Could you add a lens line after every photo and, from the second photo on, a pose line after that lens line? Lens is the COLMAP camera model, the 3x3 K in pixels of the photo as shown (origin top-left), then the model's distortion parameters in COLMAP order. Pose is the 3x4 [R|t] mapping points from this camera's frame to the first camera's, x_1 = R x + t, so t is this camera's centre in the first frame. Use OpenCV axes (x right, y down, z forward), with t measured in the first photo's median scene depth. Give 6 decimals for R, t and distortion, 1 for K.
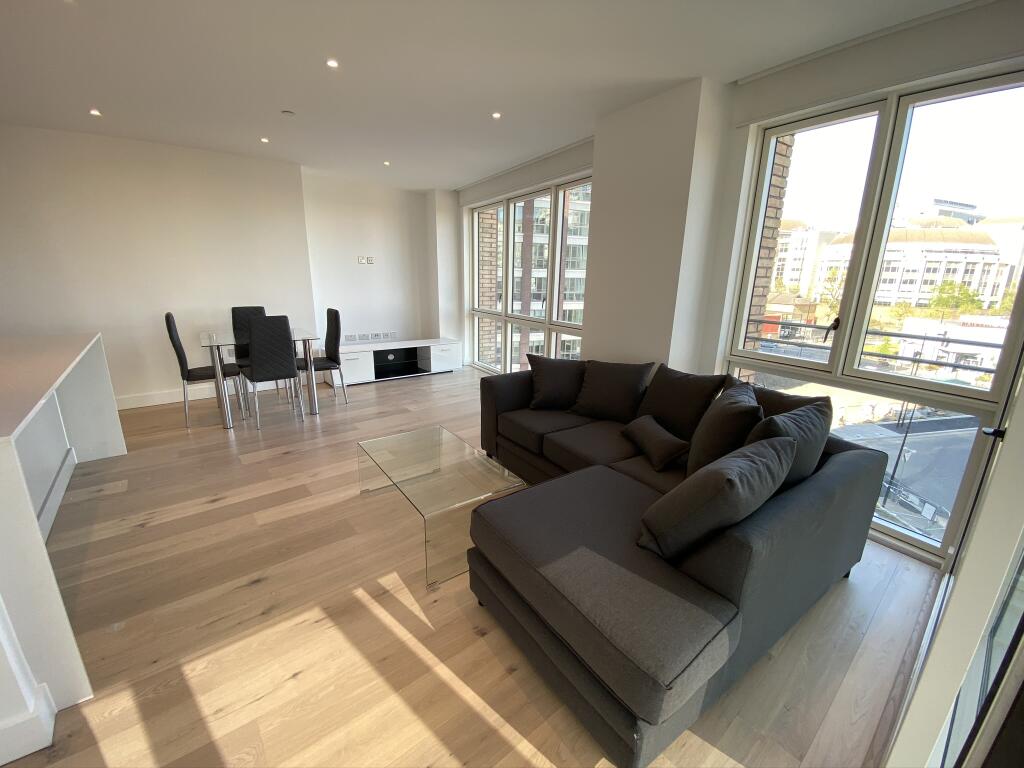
lens RADIAL K [[415.1, 0, 512.0], [0, 415.1, 384.0], [0, 0, 1]] dist [0.025922, -0.022184]
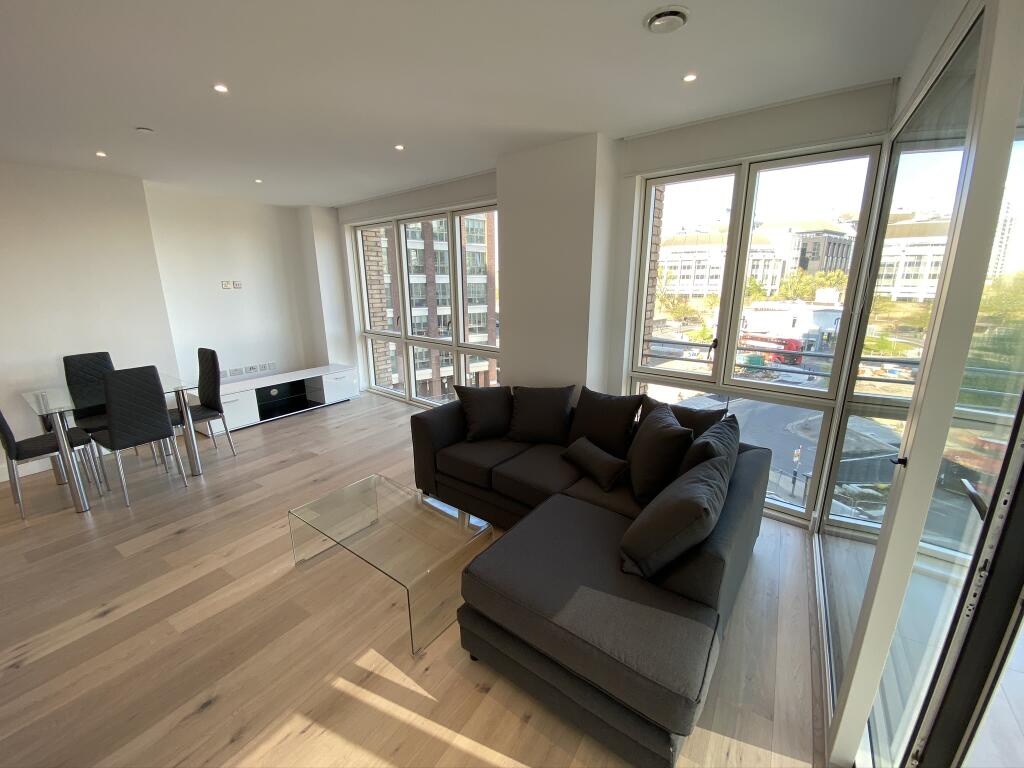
lens RADIAL K [[415.1, 0, 512.0], [0, 415.1, 384.0], [0, 0, 1]] dist [0.025922, -0.022184]
pose [[0.952884, -0.098054, 0.287051, -0.138696], [0.099978, 0.994958, 0.007984, -0.083928], [-0.286386, 0.021091, 0.957882, -0.000143]]
